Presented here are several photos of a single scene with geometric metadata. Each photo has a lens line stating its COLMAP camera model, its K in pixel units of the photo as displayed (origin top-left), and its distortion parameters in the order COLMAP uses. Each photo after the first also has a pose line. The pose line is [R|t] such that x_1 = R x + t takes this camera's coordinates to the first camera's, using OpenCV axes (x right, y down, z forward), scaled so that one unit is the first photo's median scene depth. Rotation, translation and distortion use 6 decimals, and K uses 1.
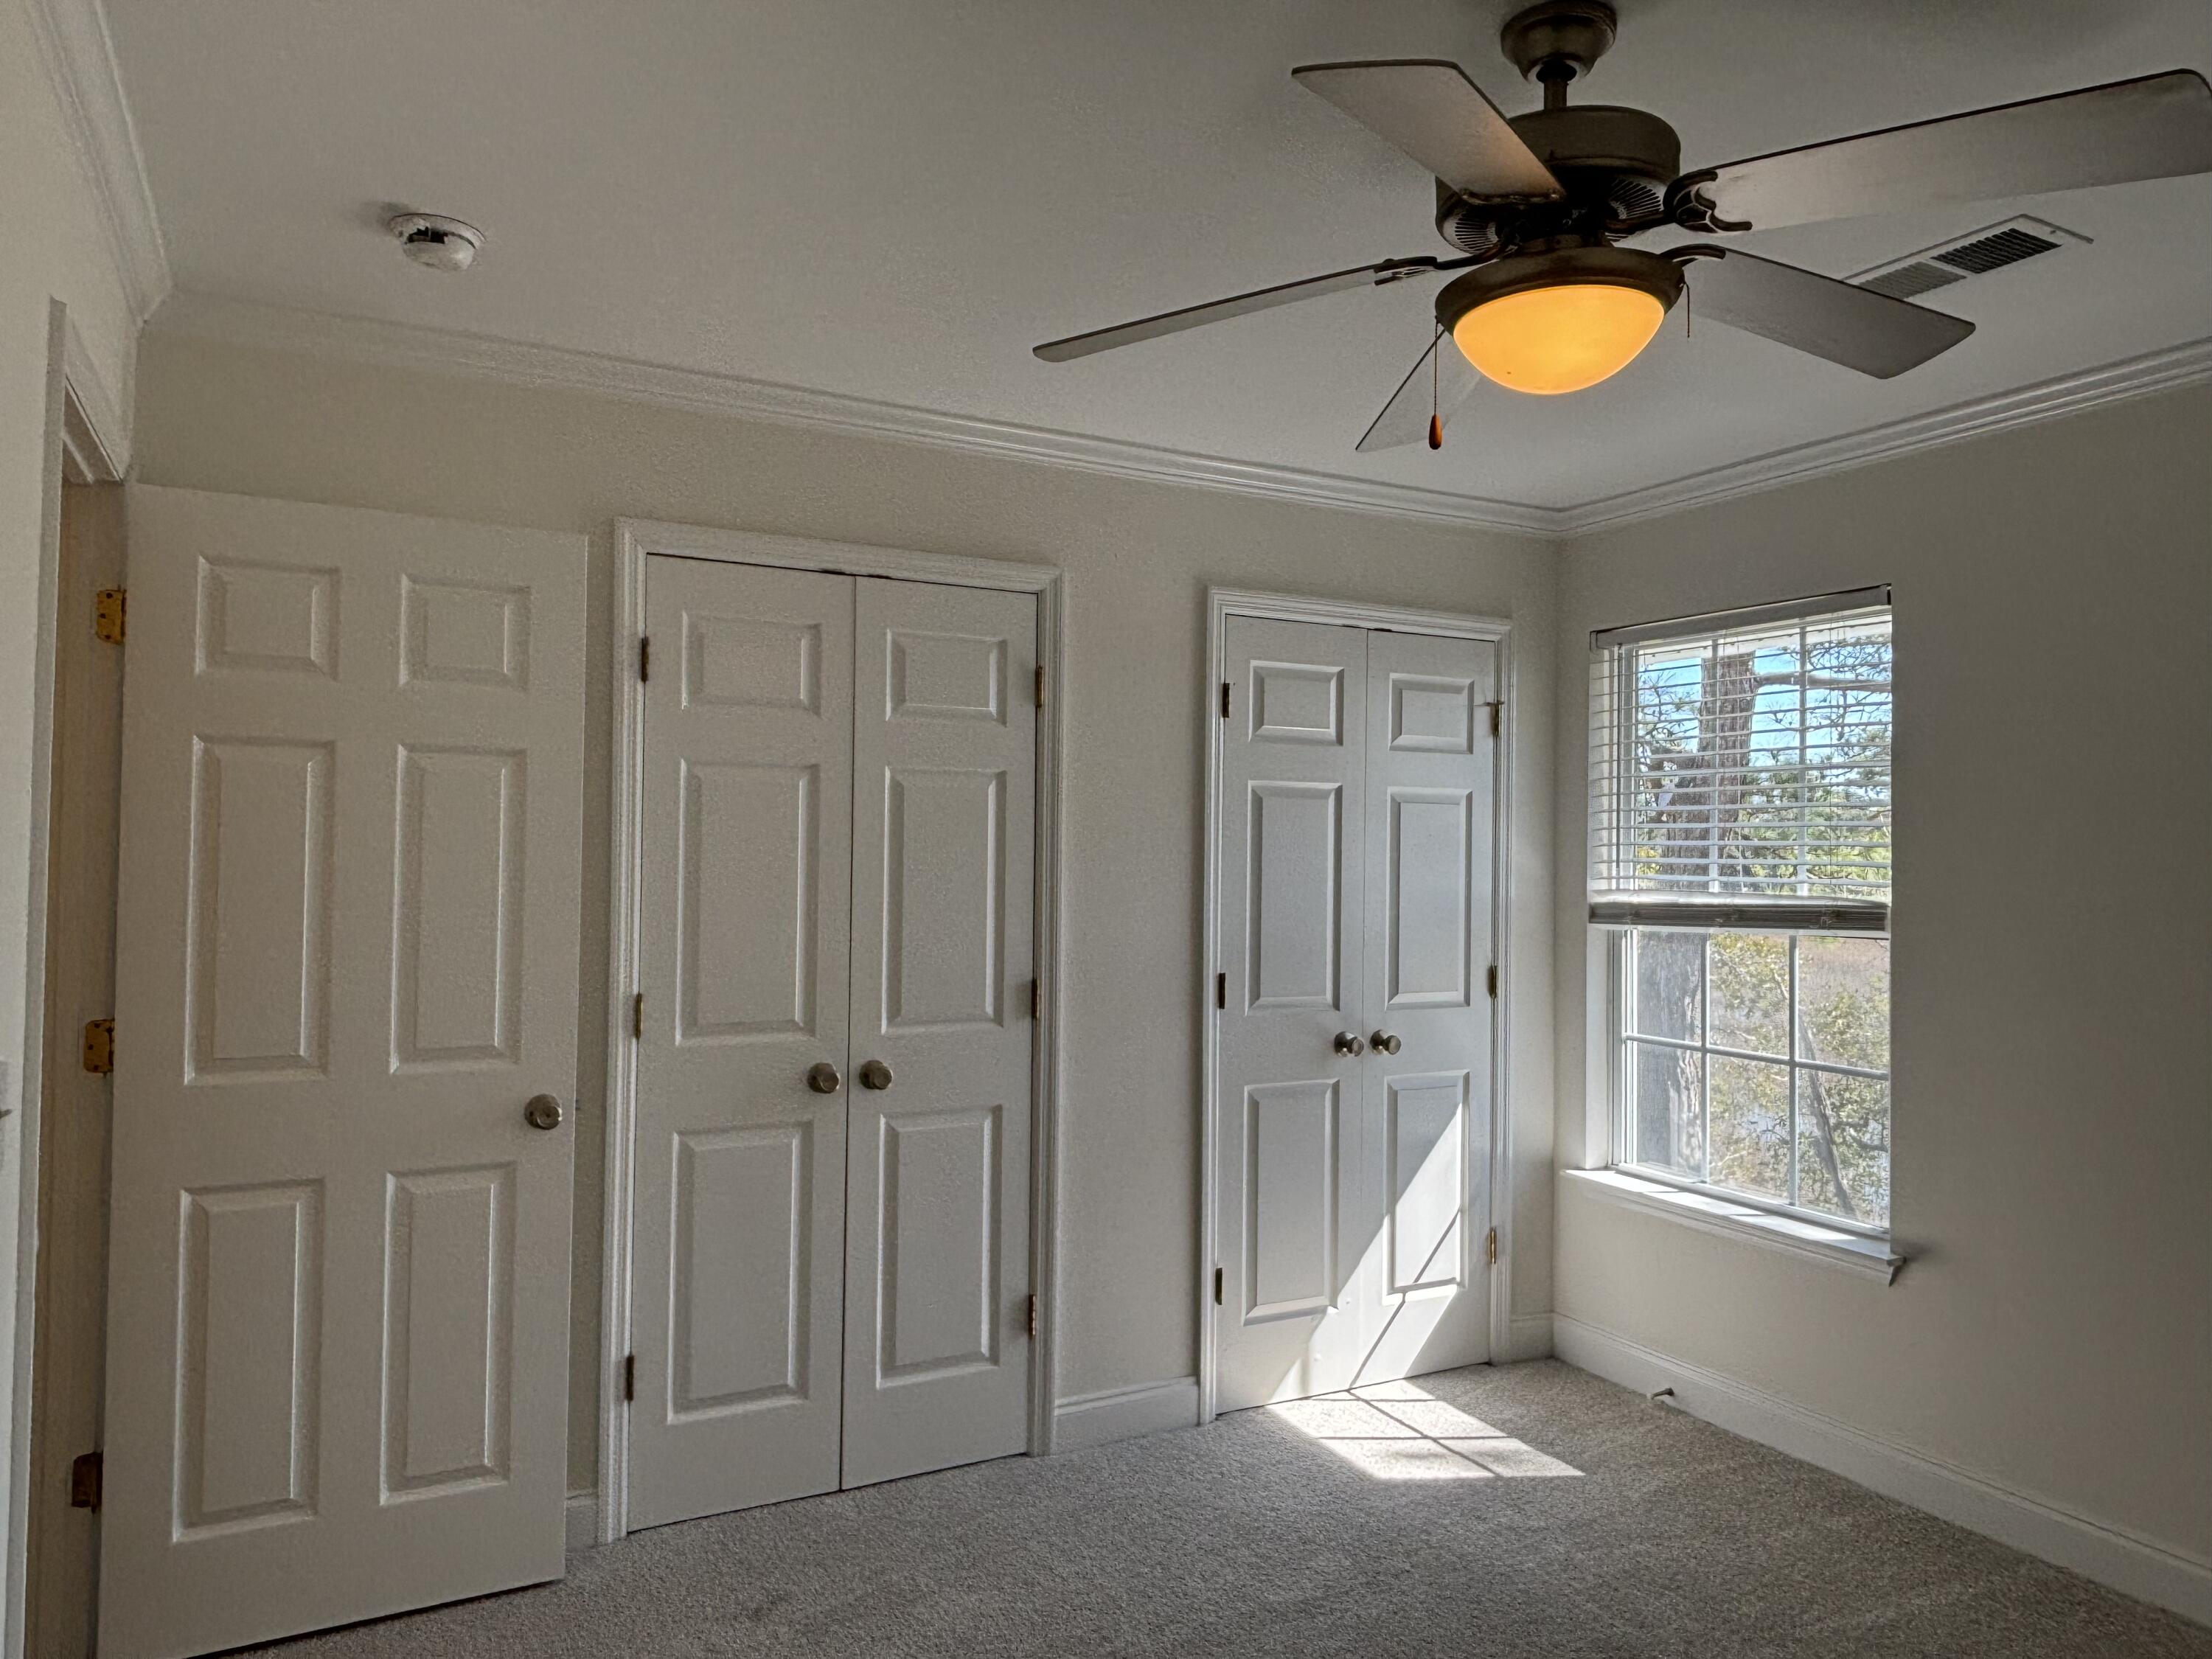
lens RADIAL K [[1460.8, 0, 1105.1], [0, 1460.8, 822.7], [0, 0, 1]] dist [0.041166, -0.050942]
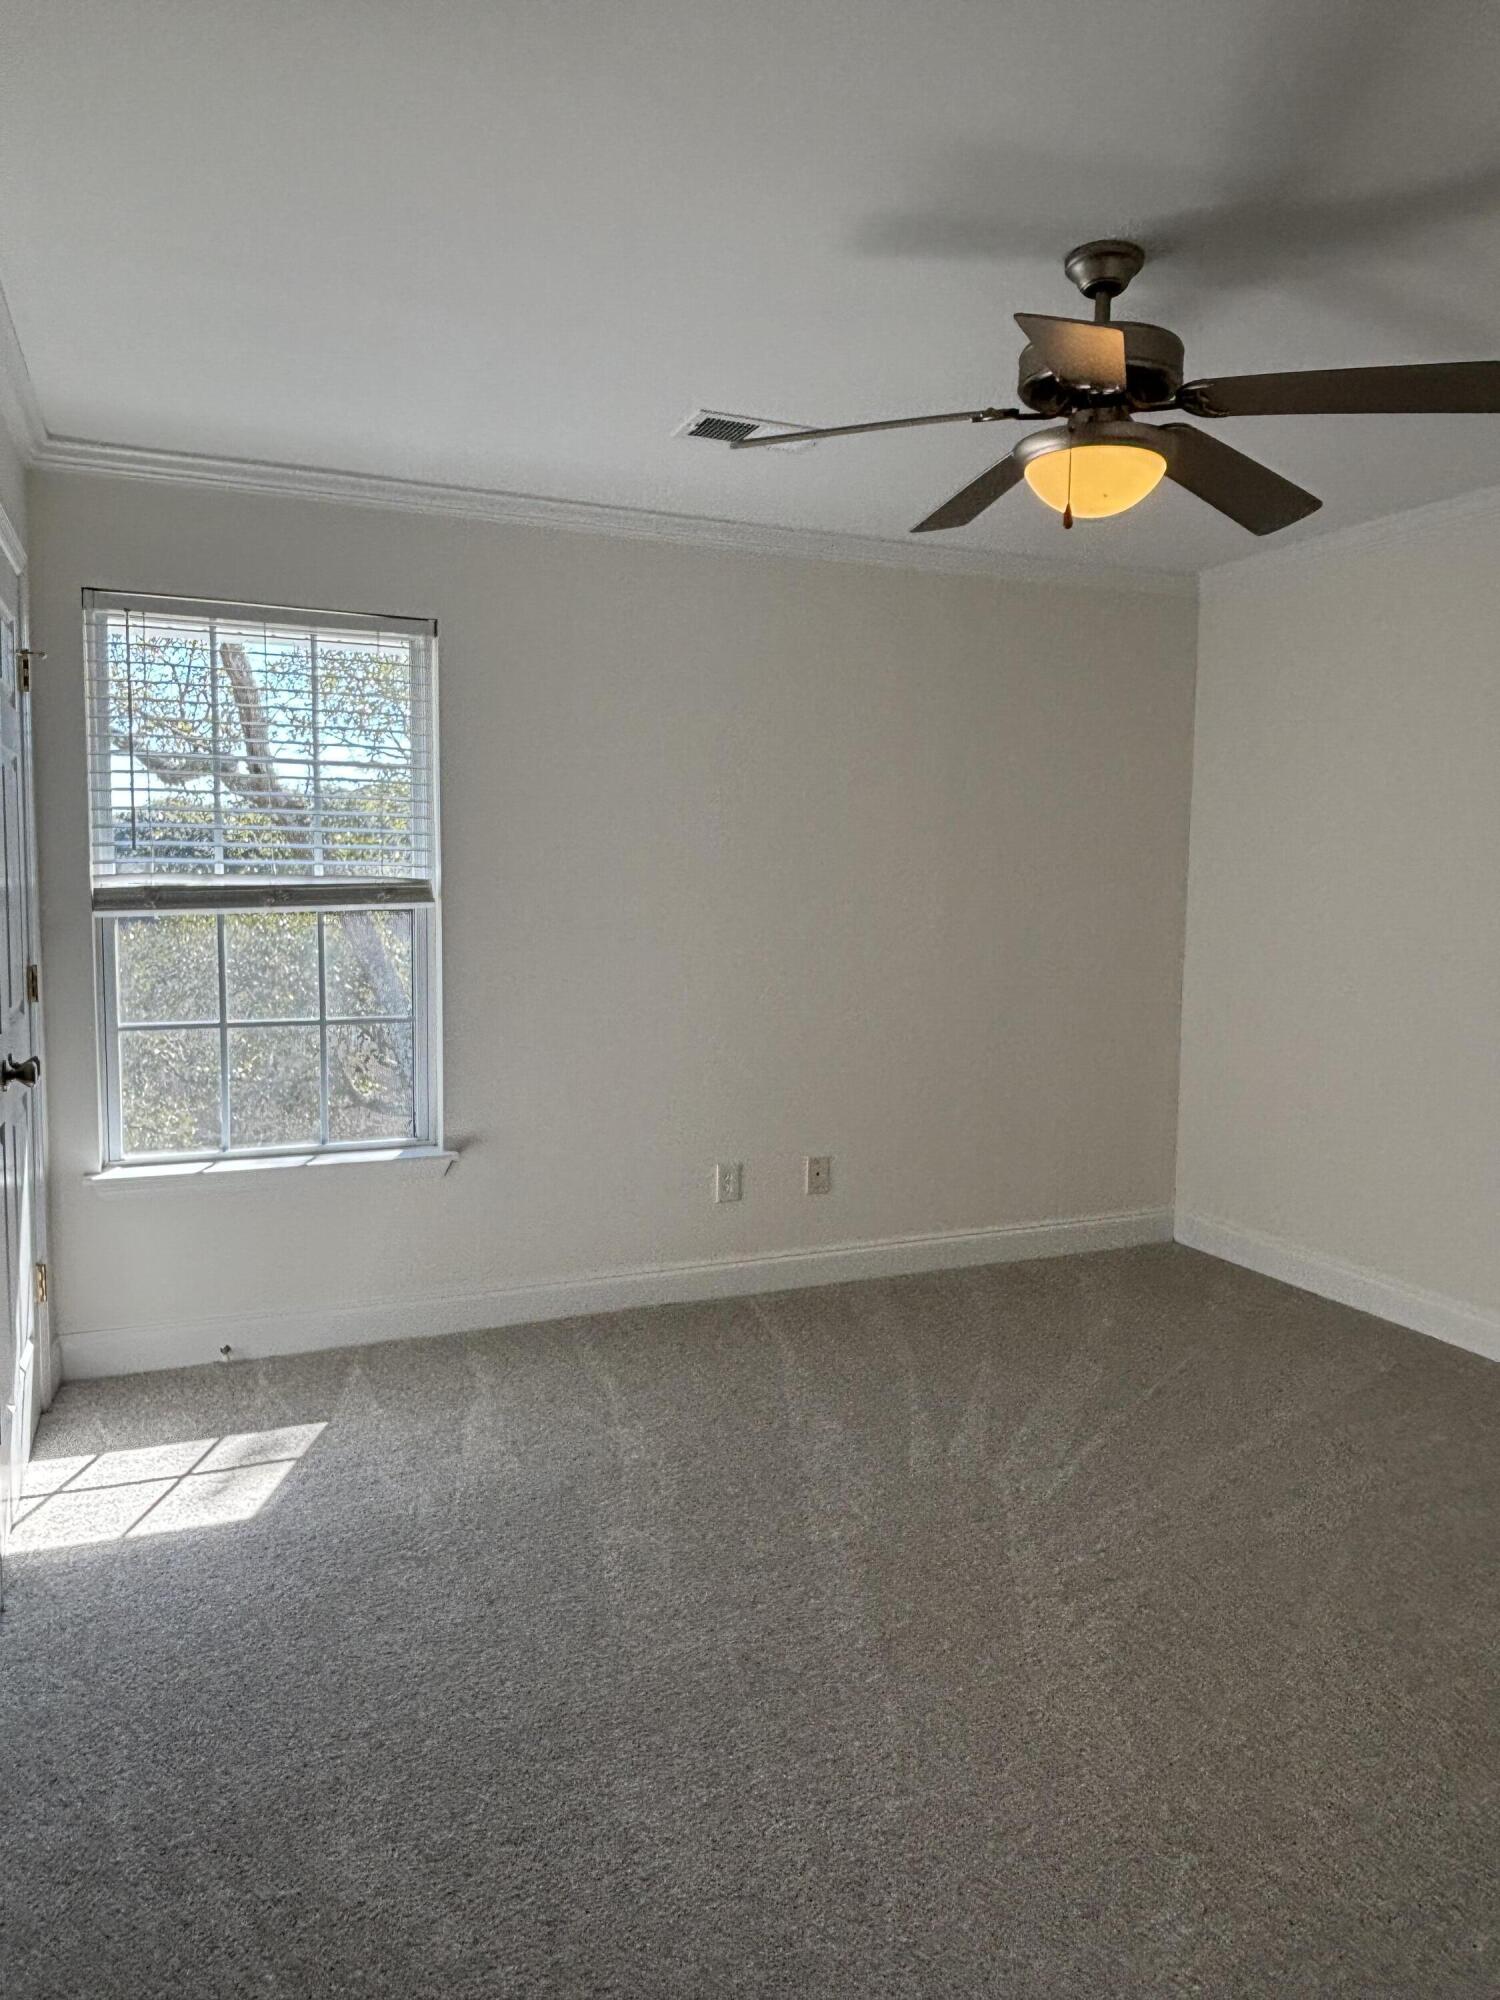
lens RADIAL K [[1320.8, 0, 751.7], [0, 1320.8, 985.2], [0, 0, 1]] dist [0.041166, -0.050942]
pose [[0.103760, -0.095844, 0.989974, -0.524748], [-0.026862, 0.994713, 0.099118, 0.023831], [-0.994240, -0.036877, 0.100637, 0.569989]]
